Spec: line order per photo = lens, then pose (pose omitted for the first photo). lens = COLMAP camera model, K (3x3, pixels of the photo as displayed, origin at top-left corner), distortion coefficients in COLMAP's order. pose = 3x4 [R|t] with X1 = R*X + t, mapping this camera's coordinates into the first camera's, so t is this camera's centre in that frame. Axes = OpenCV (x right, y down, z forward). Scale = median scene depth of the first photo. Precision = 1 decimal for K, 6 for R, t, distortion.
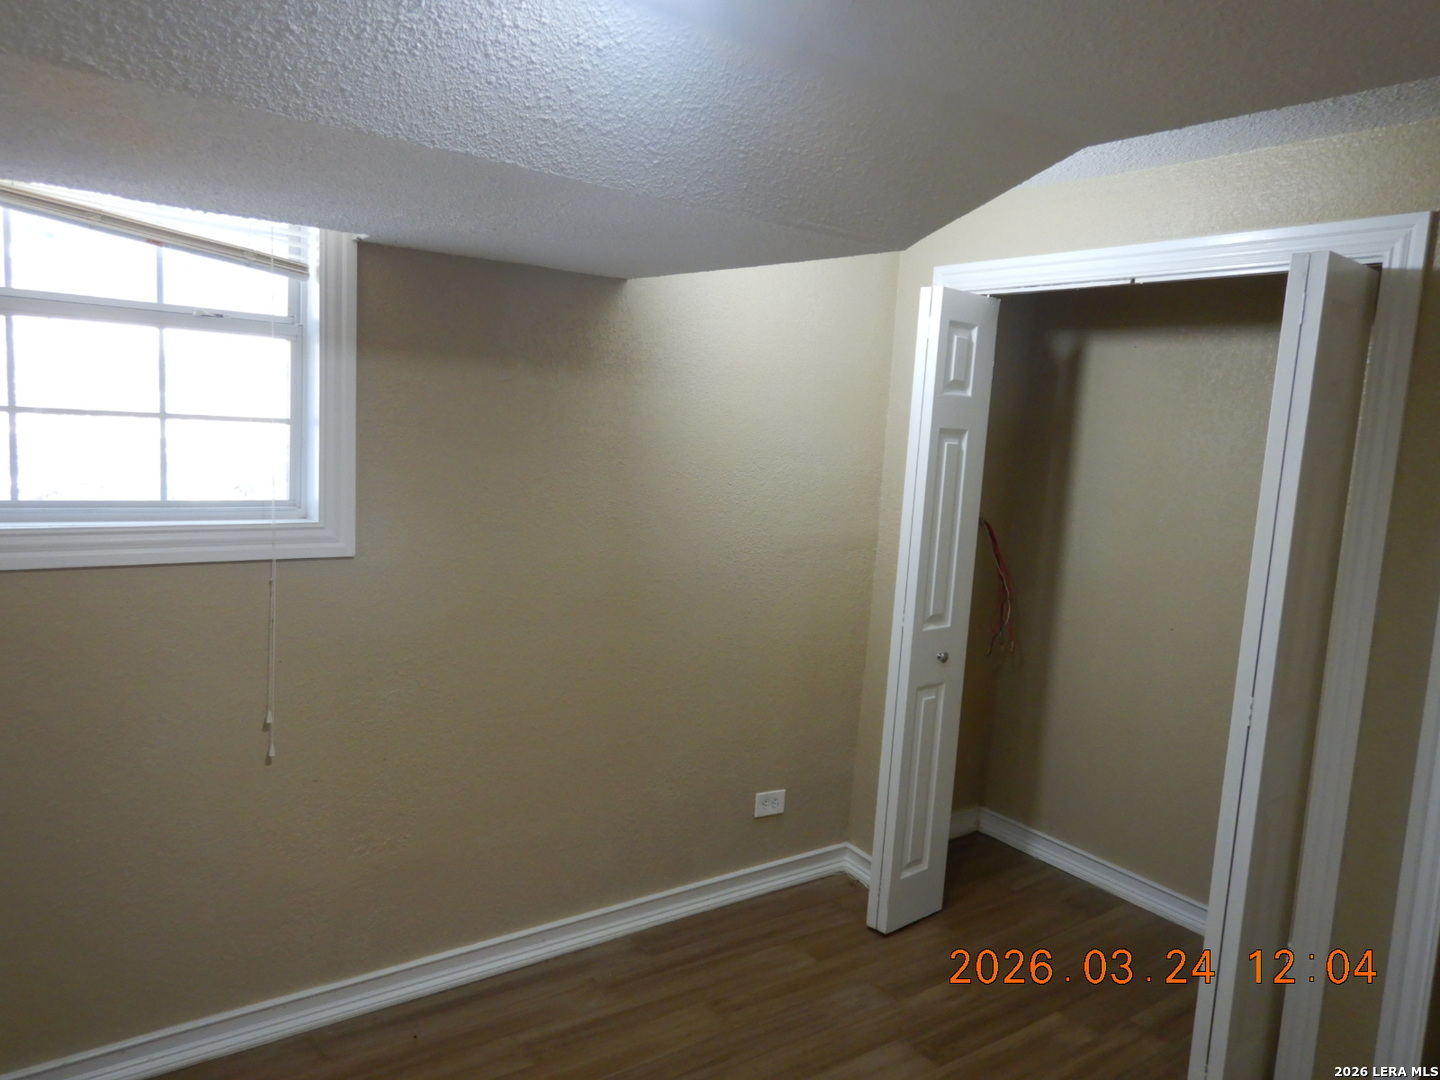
lens RADIAL K [[1036.3, 0, 720.0], [0, 1036.3, 540.0], [0, 0, 1]] dist [0.016088, -0.005562]
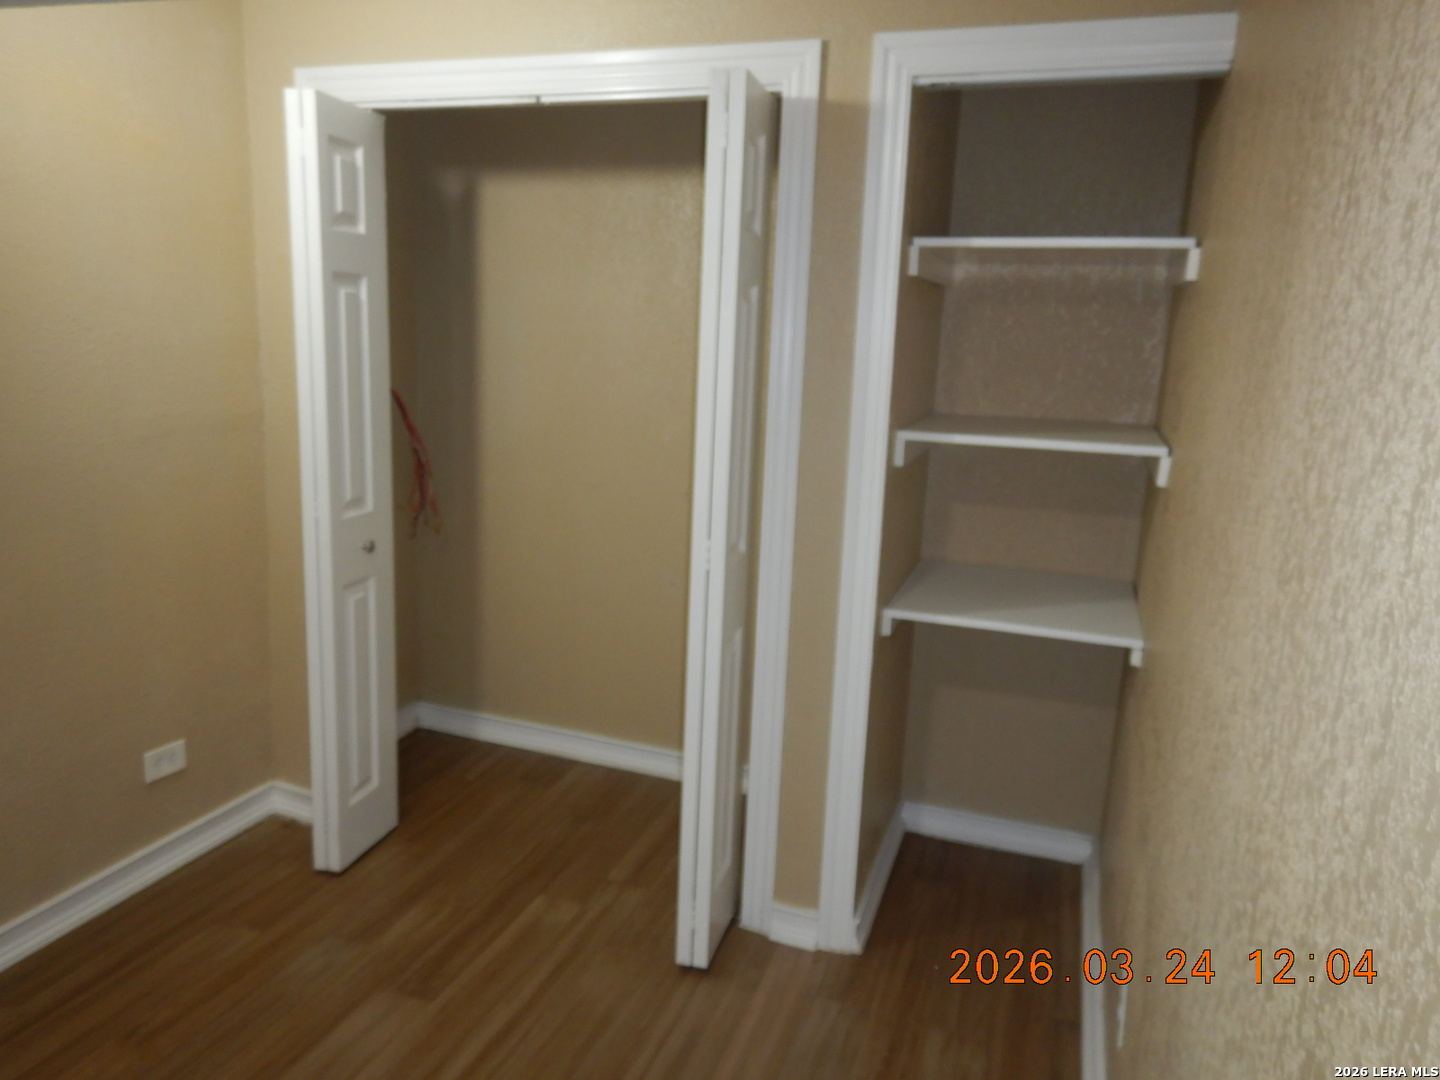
lens RADIAL K [[1036.3, 0, 720.0], [0, 1036.3, 540.0], [0, 0, 1]] dist [0.016088, -0.005562]
pose [[0.827729, -0.138547, 0.543755, -0.010743], [0.076584, 0.987864, 0.135125, 0.014145], [-0.555877, -0.070204, 0.828295, 0.128662]]
